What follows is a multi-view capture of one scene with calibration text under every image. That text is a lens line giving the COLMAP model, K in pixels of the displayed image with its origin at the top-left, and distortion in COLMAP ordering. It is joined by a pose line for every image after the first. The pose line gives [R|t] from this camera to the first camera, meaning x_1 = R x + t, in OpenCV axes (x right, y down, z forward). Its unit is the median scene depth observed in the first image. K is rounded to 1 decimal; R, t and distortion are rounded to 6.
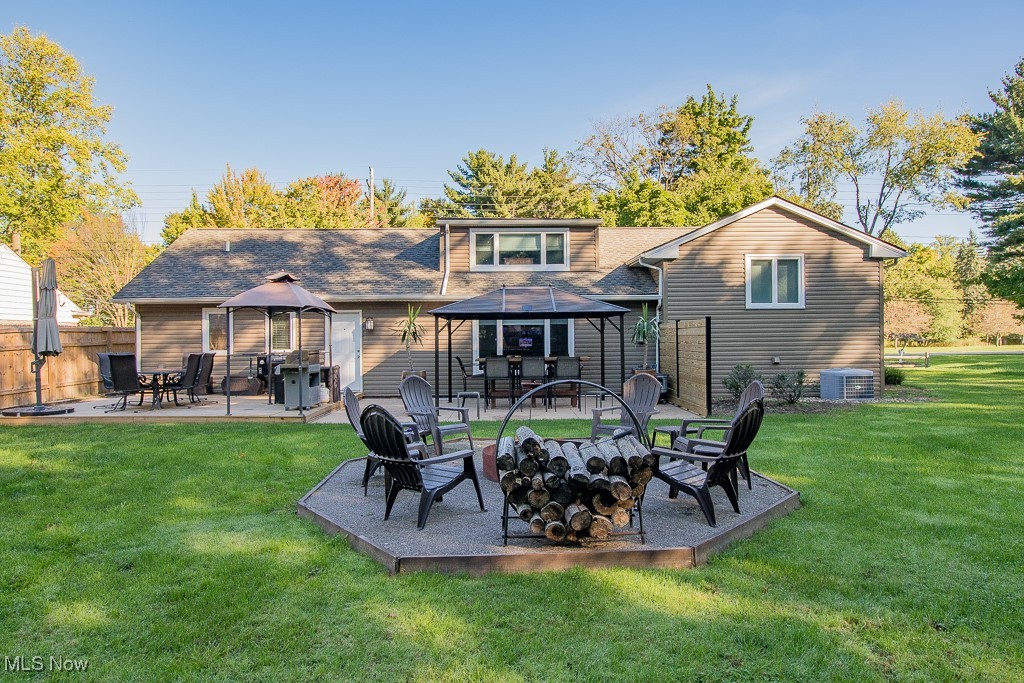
lens RADIAL K [[656.2, 0, 511.0], [0, 656.2, 342.4], [0, 0, 1]] dist [-0.007411, 0.000748]
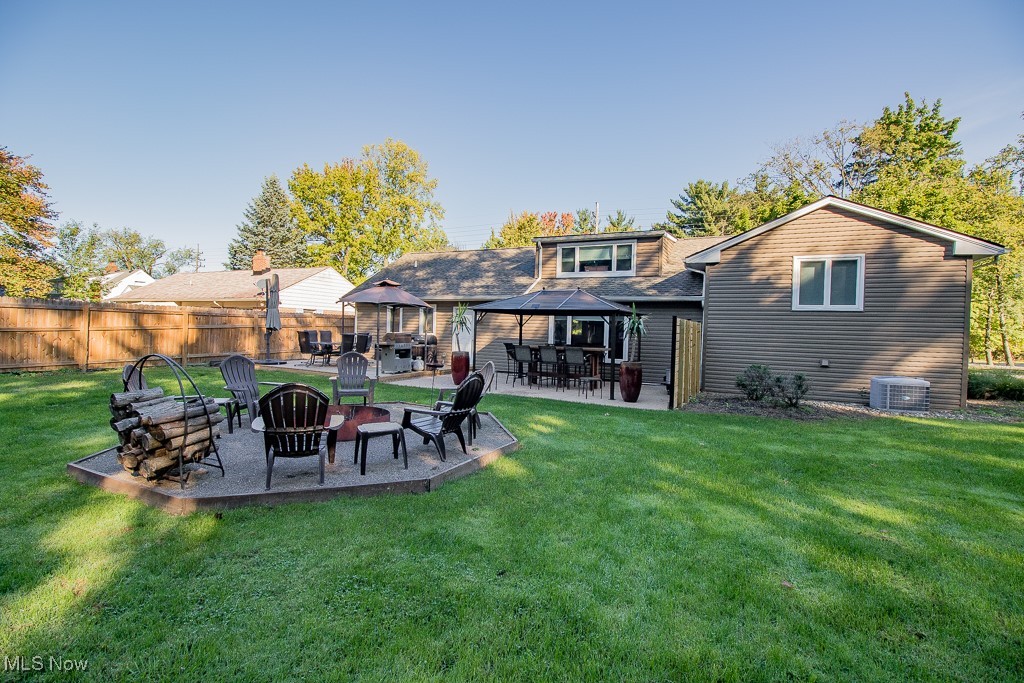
lens RADIAL K [[482.7, 0, 507.3], [0, 482.7, 342.5], [0, 0, 1]] dist [-0.018974, -0.002997]
pose [[0.877074, 0.046615, -0.478089, 0.307358], [-0.037762, 0.998891, 0.028120, -0.005639], [0.478869, -0.006610, 0.877861, 0.130178]]
